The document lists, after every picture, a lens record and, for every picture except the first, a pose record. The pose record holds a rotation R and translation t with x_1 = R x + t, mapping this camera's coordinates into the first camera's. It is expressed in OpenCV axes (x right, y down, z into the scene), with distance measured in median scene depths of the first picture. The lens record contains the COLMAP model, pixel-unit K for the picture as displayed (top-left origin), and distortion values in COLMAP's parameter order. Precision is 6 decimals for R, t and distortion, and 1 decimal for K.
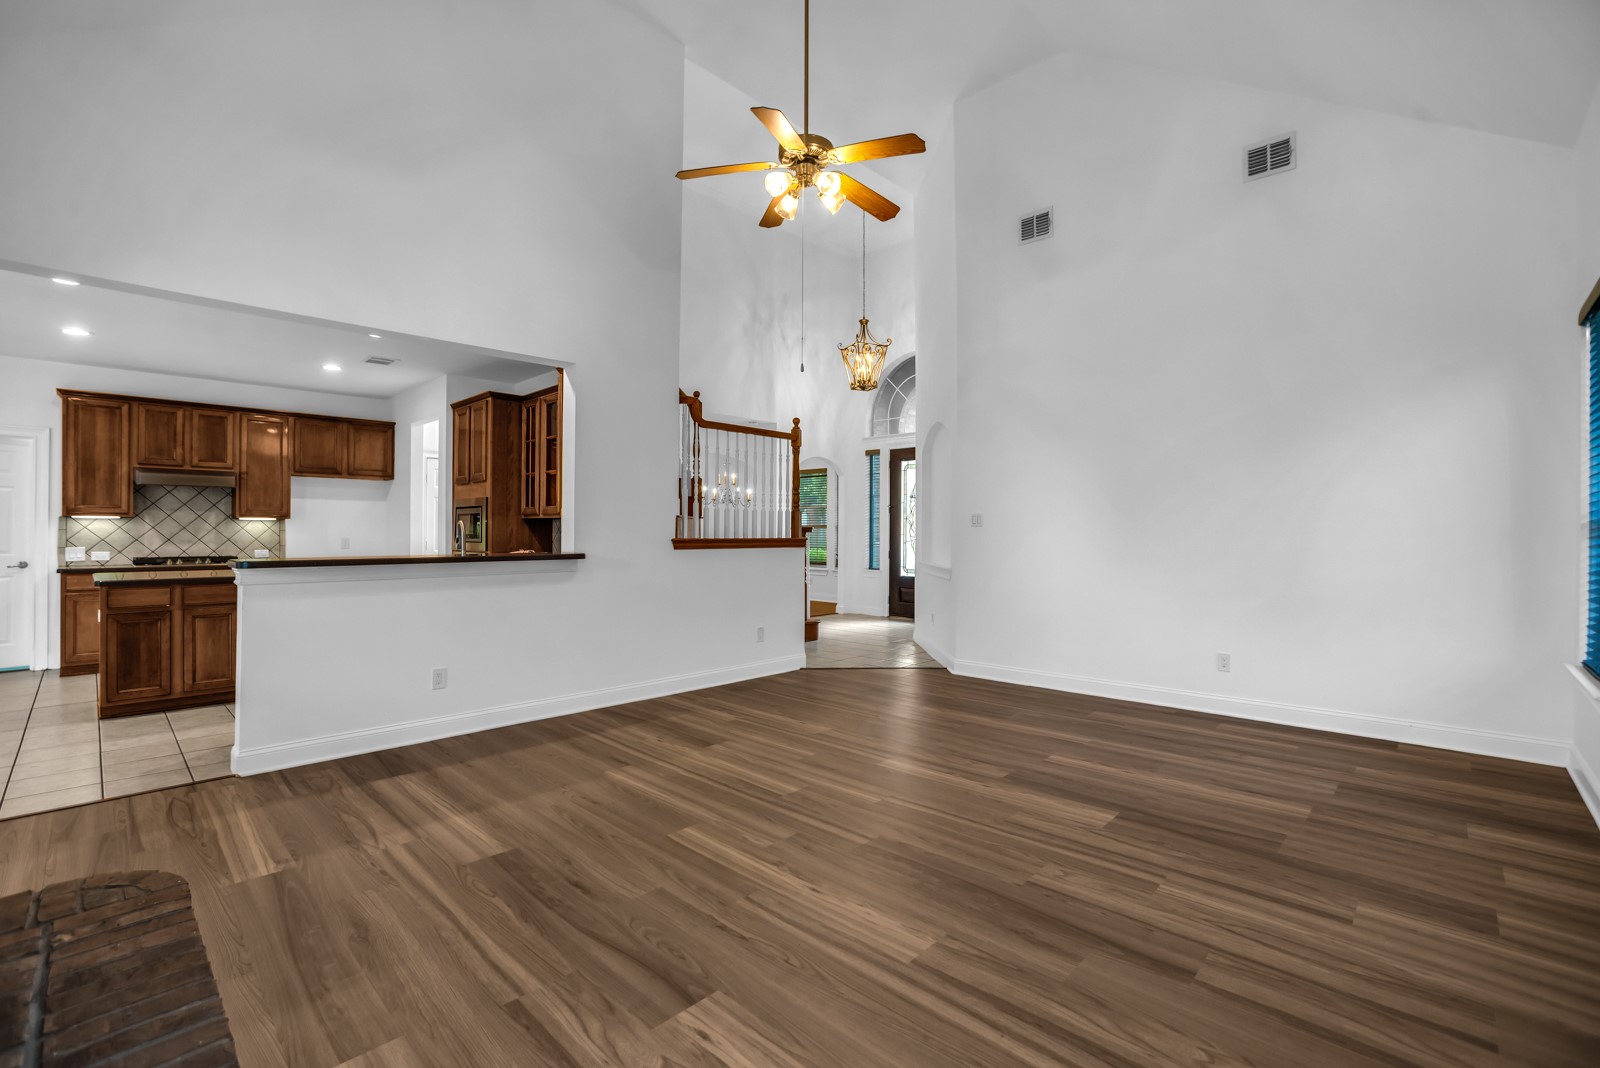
lens RADIAL K [[697.5, 0, 802.4], [0, 697.5, 534.8], [0, 0, 1]] dist [-0.035666, 0.003371]
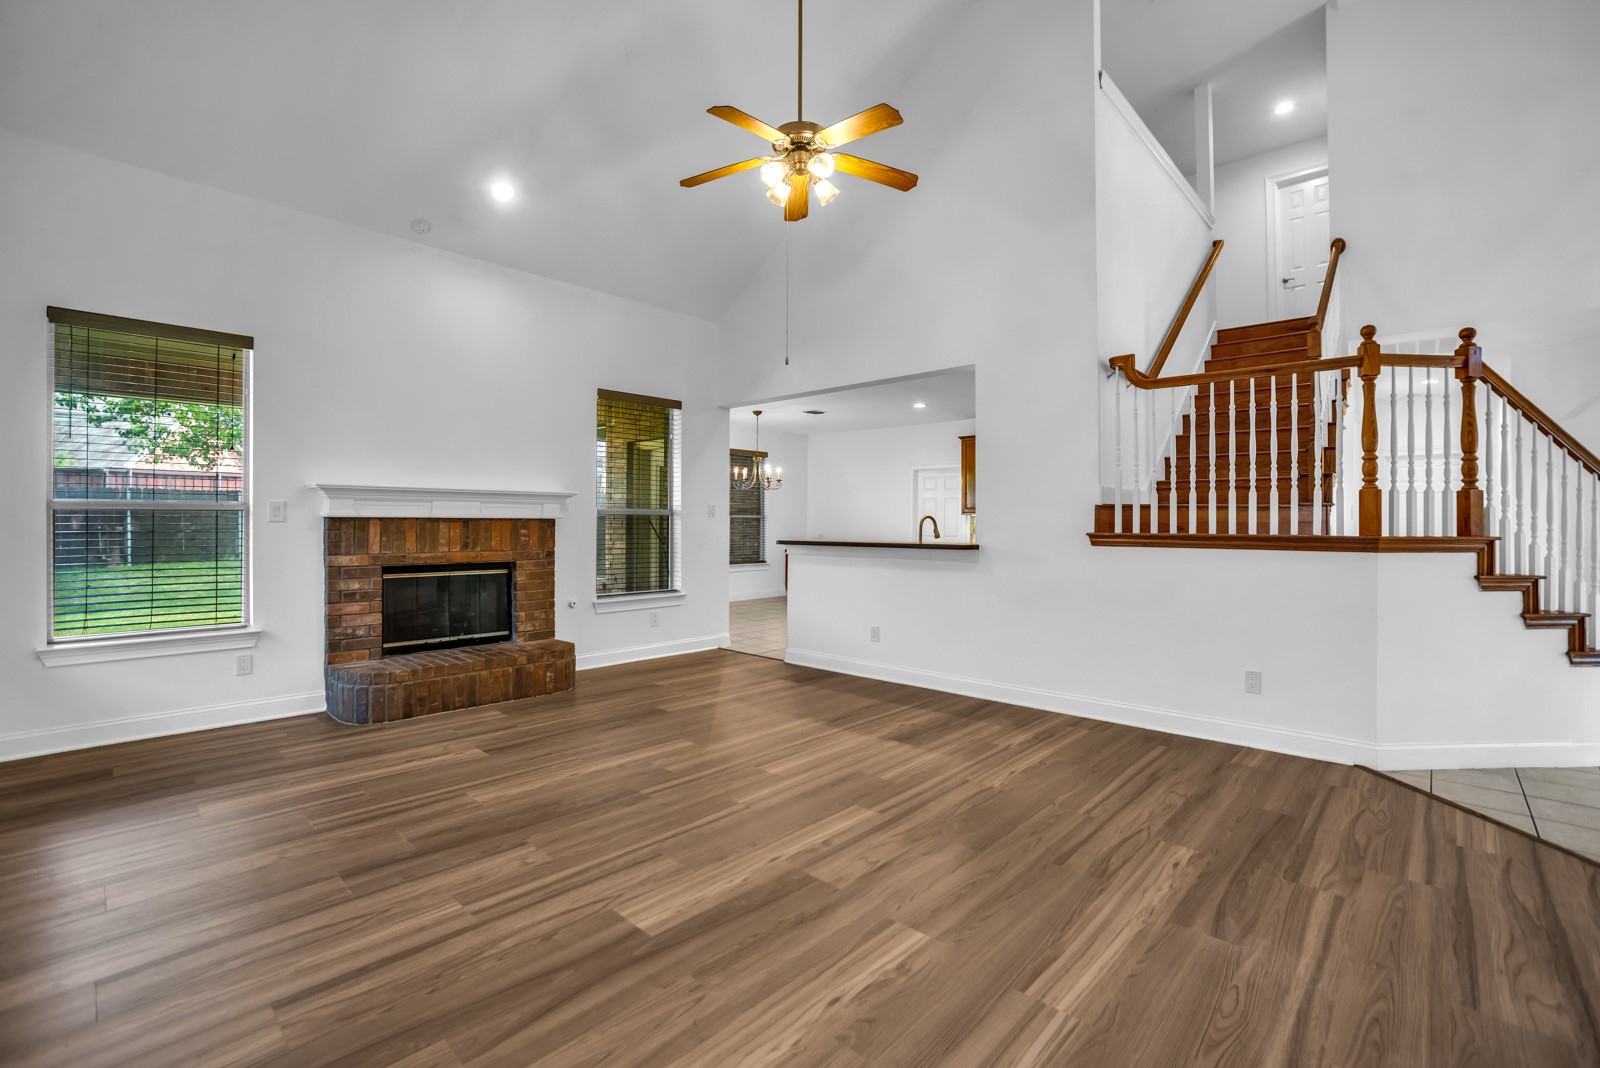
lens RADIAL K [[697.5, 0, 801.6], [0, 697.5, 531.1], [0, 0, 1]] dist [-0.035666, 0.003371]
pose [[0.009077, 0.003887, -0.999951, 1.108473], [-0.002954, 0.999988, 0.003860, 0.001625], [0.999954, 0.002919, 0.009088, 1.109531]]
